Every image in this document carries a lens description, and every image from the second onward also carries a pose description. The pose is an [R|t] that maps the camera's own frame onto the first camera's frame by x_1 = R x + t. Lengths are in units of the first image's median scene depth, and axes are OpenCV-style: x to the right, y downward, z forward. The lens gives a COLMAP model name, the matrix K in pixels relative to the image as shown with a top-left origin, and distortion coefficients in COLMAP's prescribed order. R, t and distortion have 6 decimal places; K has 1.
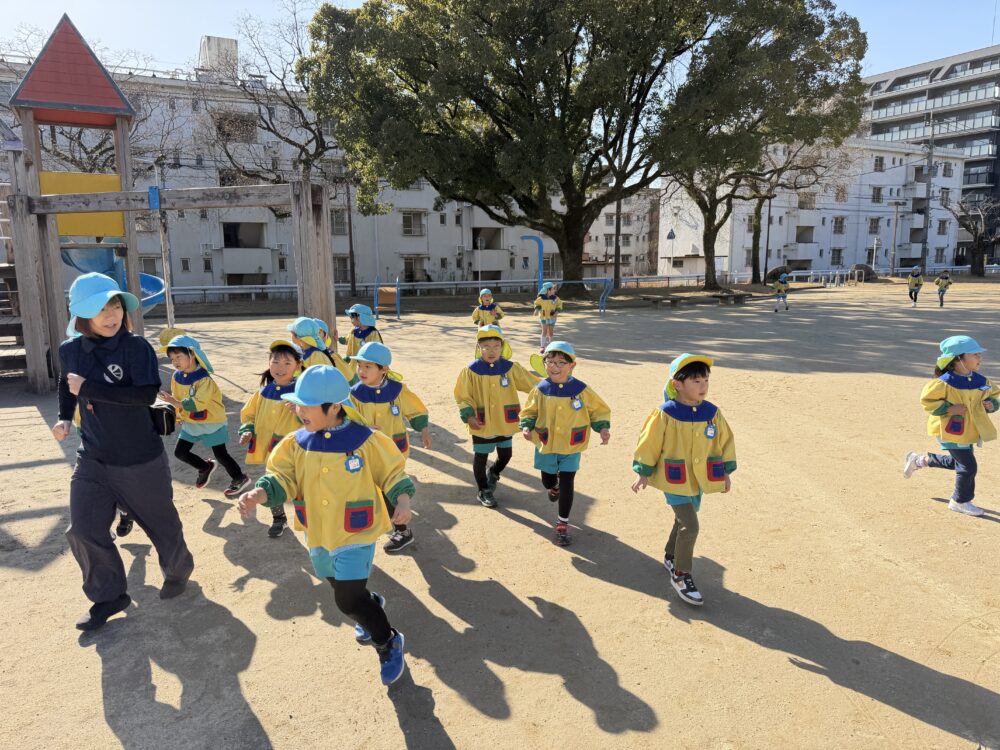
lens RADIAL K [[696.2, 0, 499.8], [0, 696.2, 377.4], [0, 0, 1]] dist [0.002069, 0.000488]
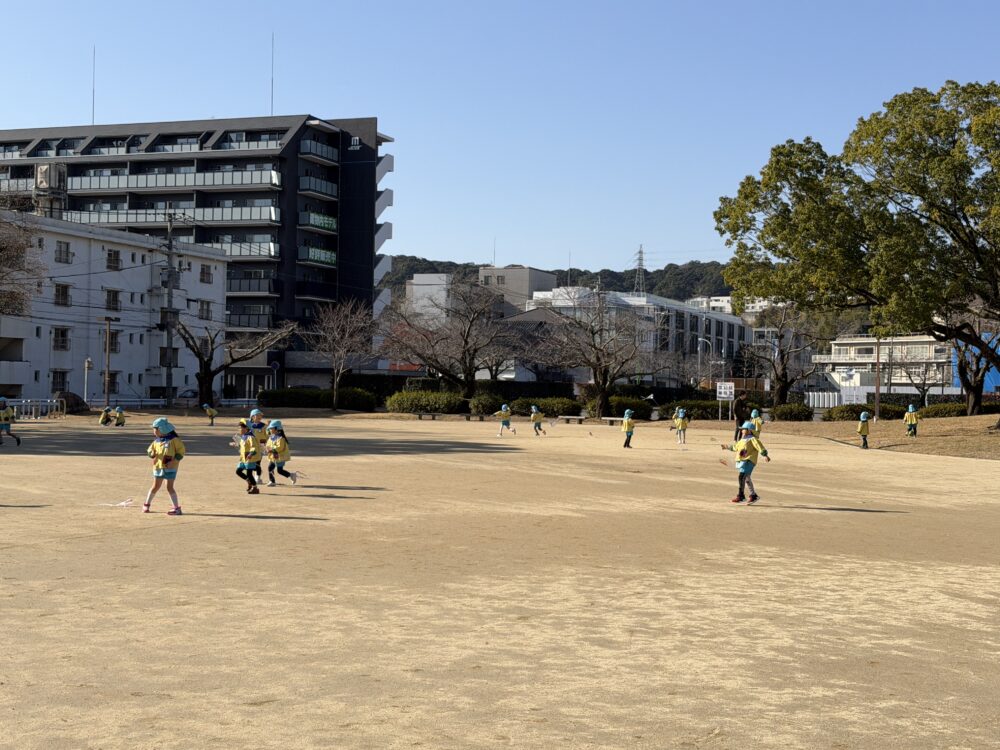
lens RADIAL K [[1393.4, 0, 500.4], [0, 1393.4, 375.7], [0, 0, 1]] dist [0.043222, 0.000000]
pose [[0.772013, 0.039481, 0.634380, -0.070373], [0.069371, 0.986873, -0.145840, 0.055984], [-0.631810, 0.156598, 0.759139, -0.342773]]
